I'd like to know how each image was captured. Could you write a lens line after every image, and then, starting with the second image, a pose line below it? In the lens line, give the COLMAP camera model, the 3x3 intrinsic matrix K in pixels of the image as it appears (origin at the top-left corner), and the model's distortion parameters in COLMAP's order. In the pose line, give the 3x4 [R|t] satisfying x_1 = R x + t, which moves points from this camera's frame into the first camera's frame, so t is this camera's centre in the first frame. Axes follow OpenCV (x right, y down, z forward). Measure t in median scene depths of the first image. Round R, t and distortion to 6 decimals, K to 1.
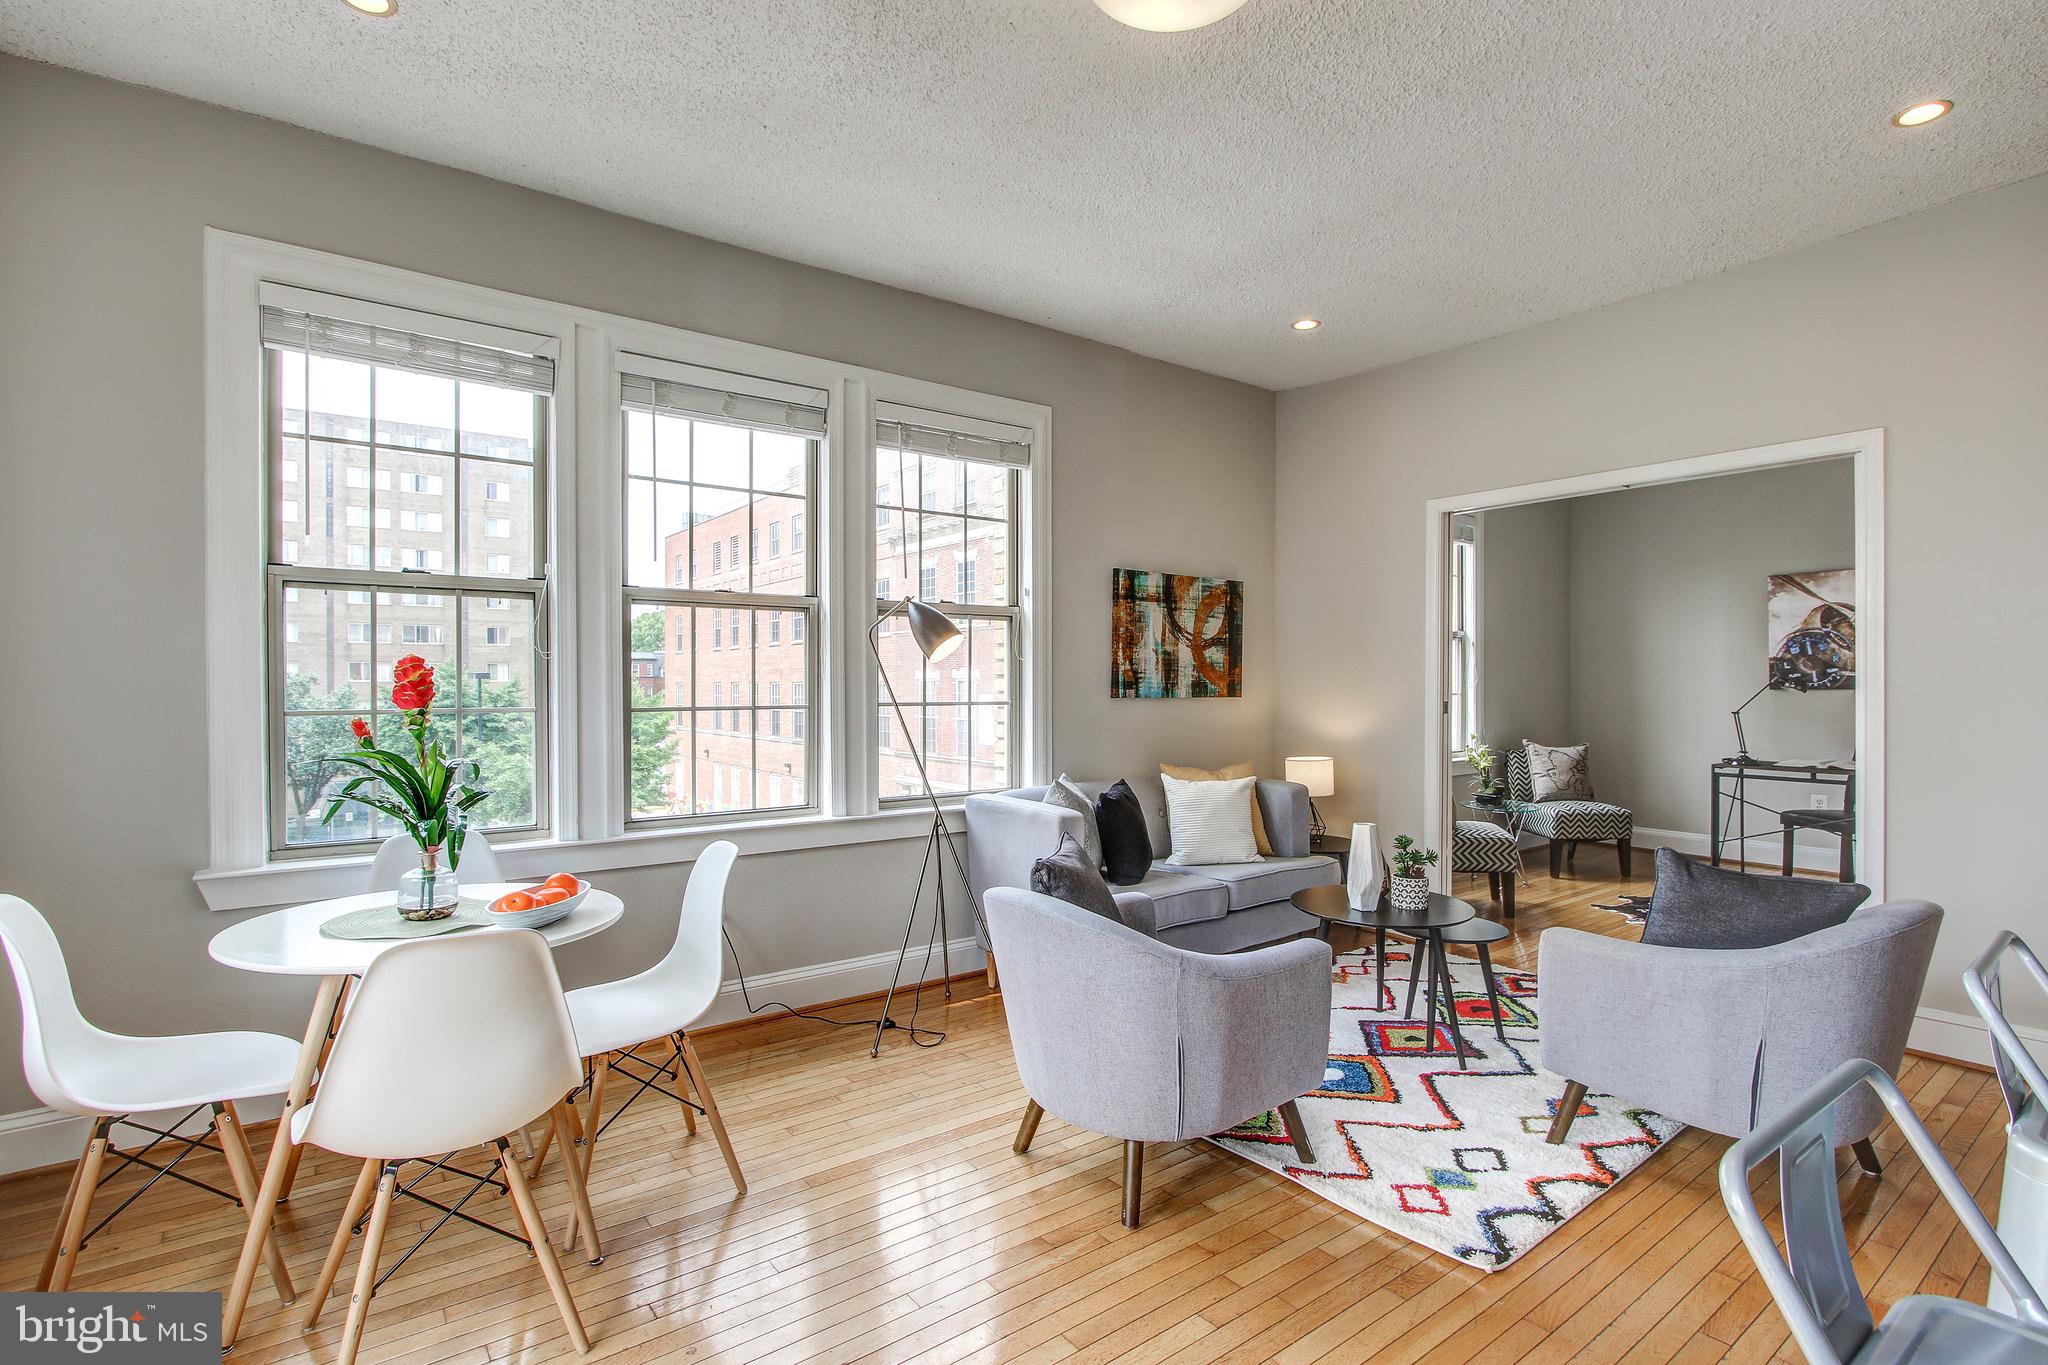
lens RADIAL K [[983.9, 0, 1038.1], [0, 983.9, 685.5], [0, 0, 1]] dist [-0.013252, 0.000711]
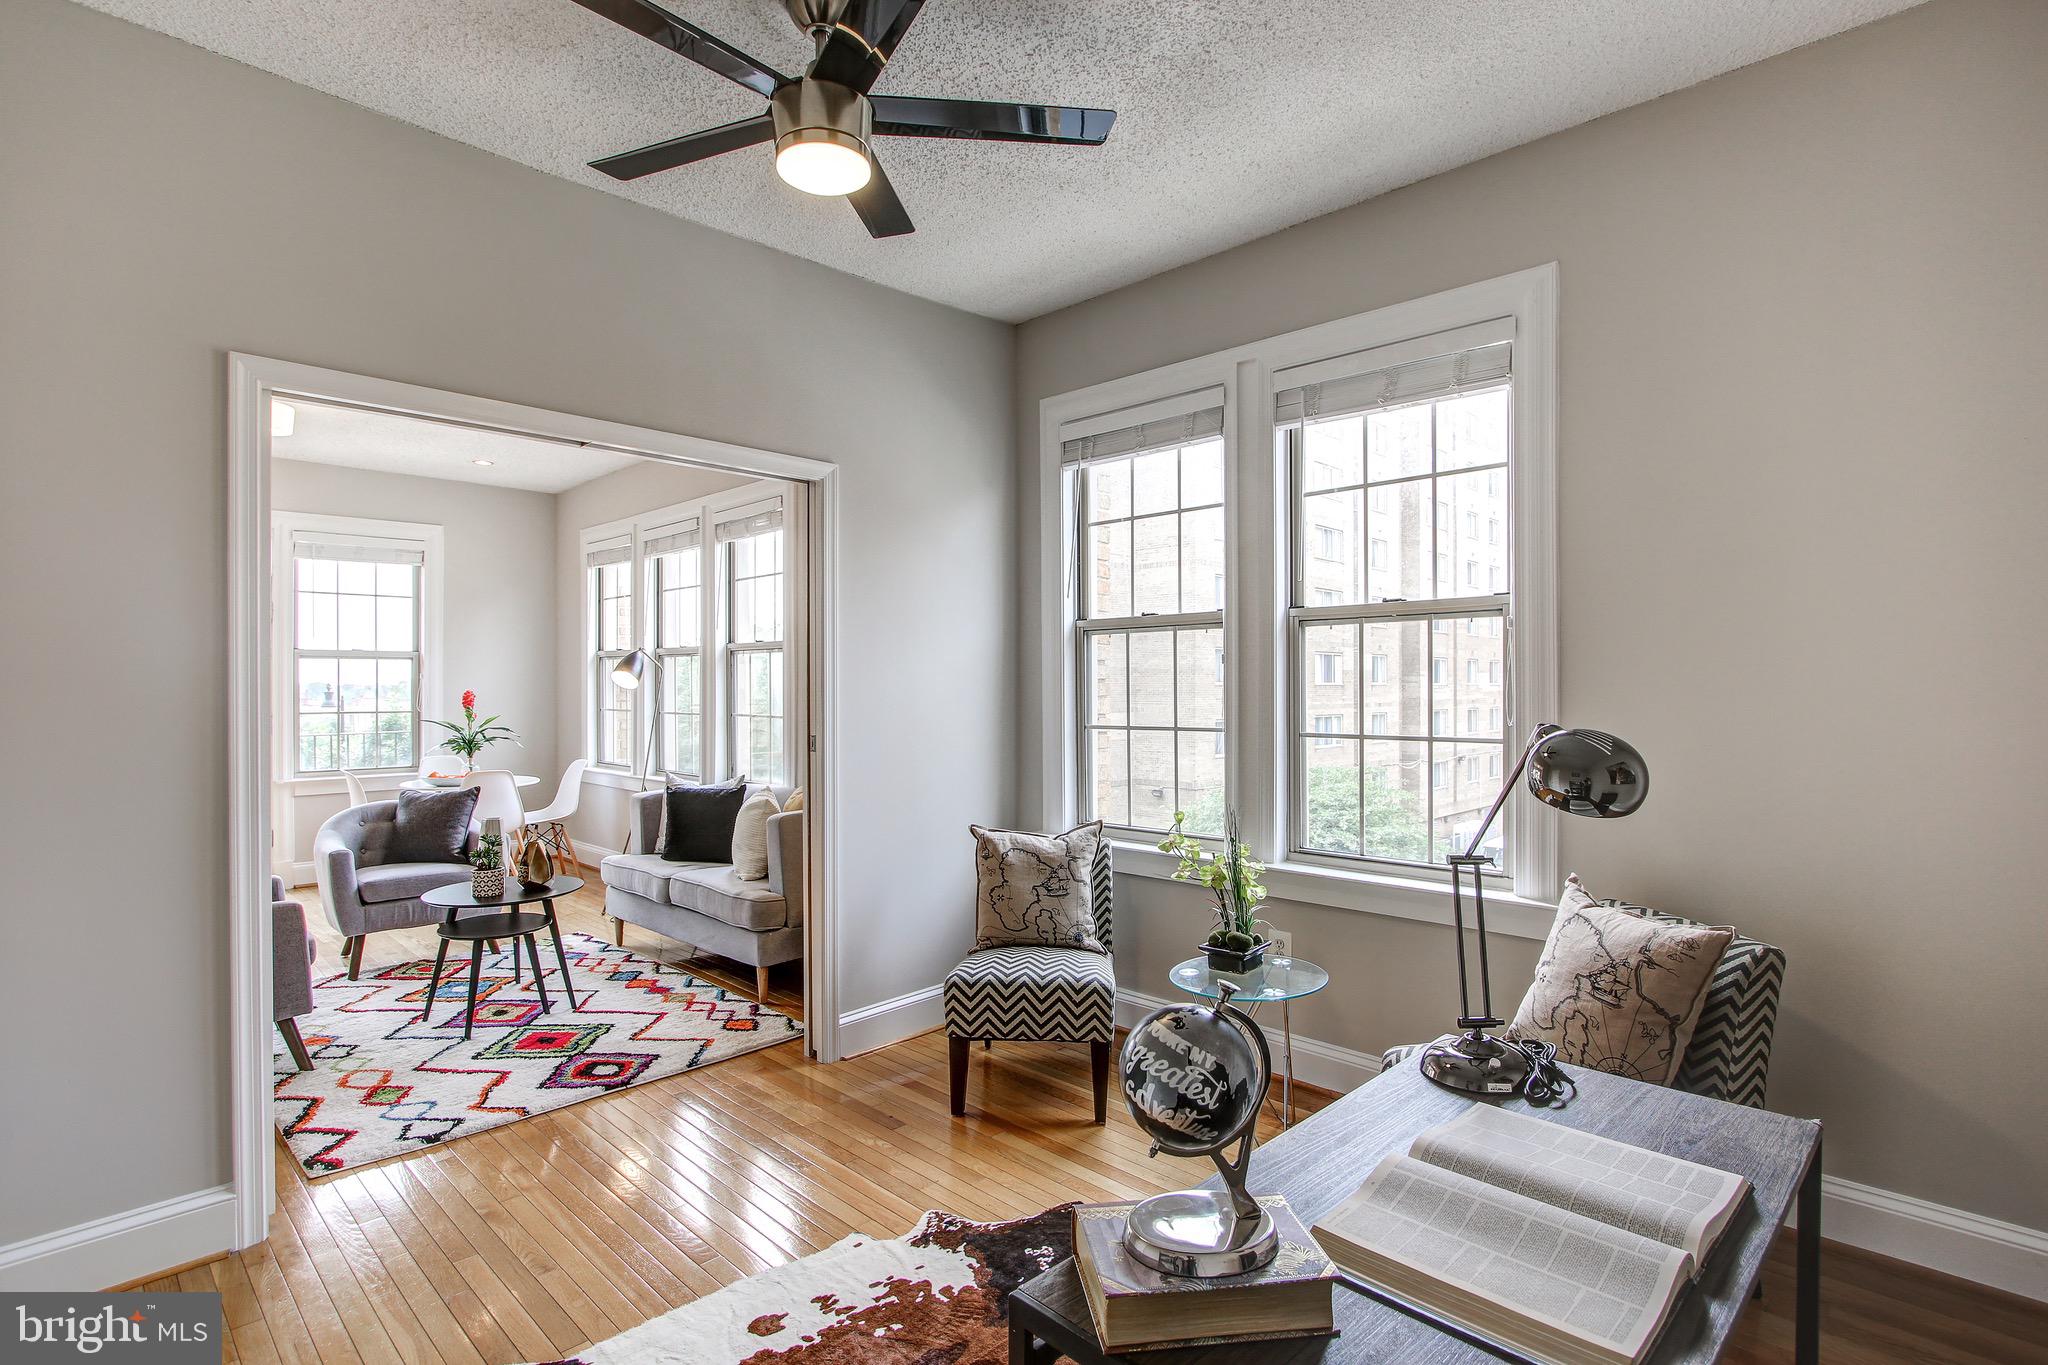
lens RADIAL K [[1005.8, 0, 1040.3], [0, 1005.8, 686.3], [0, 0, 1]] dist [-0.013038, 0.000712]
pose [[0.141040, 0.002023, -0.990002, 1.109403], [-0.002018, 0.999996, 0.001756, -0.020880], [0.990002, 0.001750, 0.141044, 0.984145]]
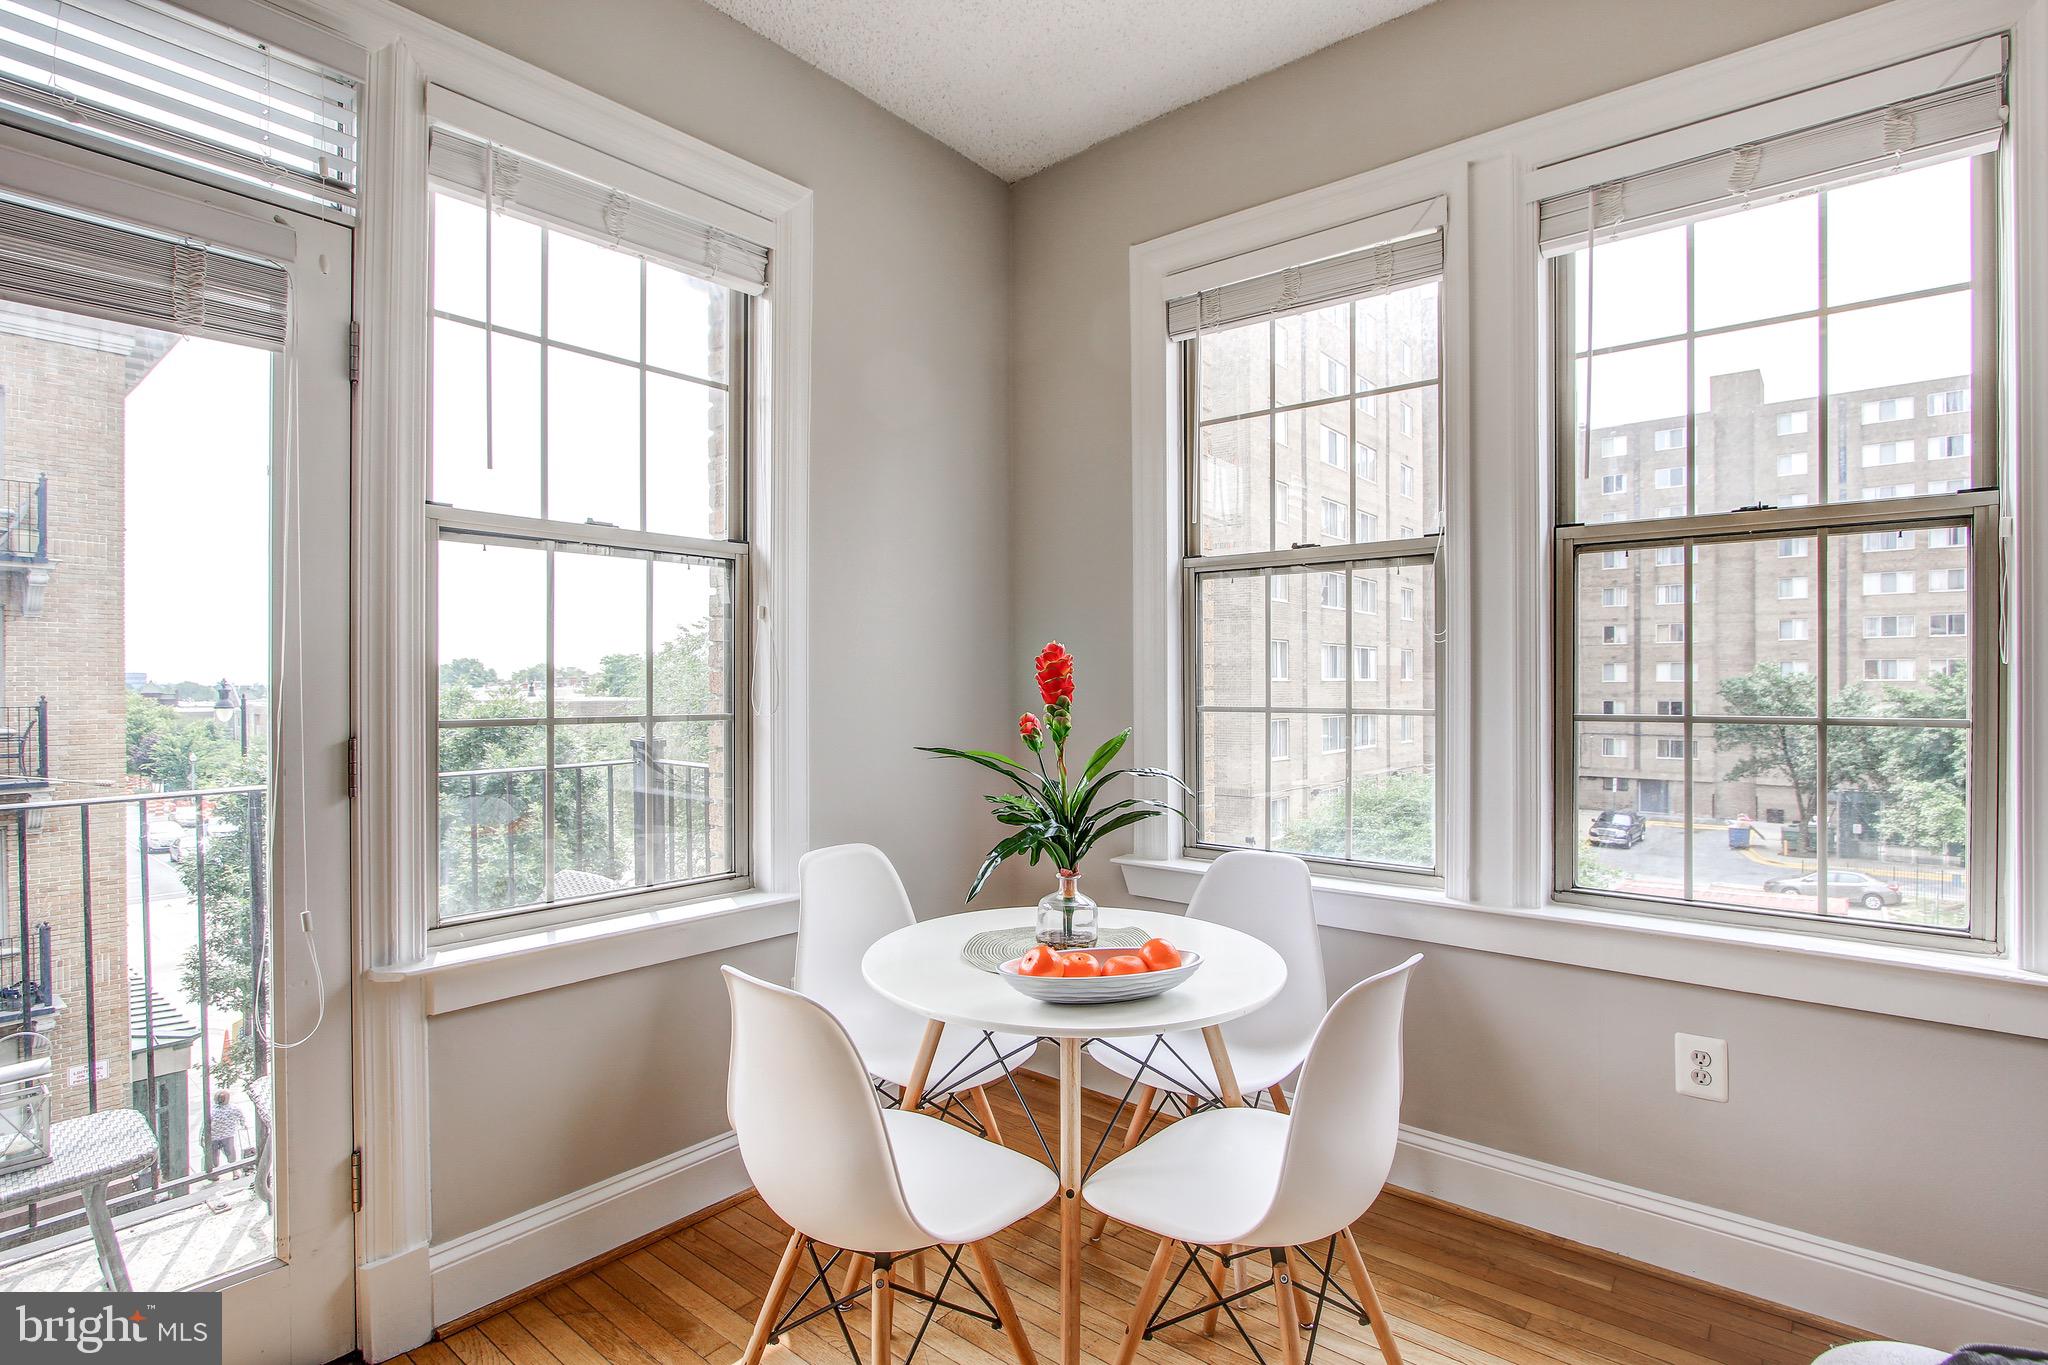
lens RADIAL K [[983.9, 0, 1038.1], [0, 983.9, 685.5], [0, 0, 1]] dist [-0.013252, 0.000711]
pose [[0.222178, 0.003919, -0.974998, 0.090289], [-0.003646, 0.999988, 0.003189, 0.002365], [0.974999, 0.002846, 0.222189, 0.345638]]
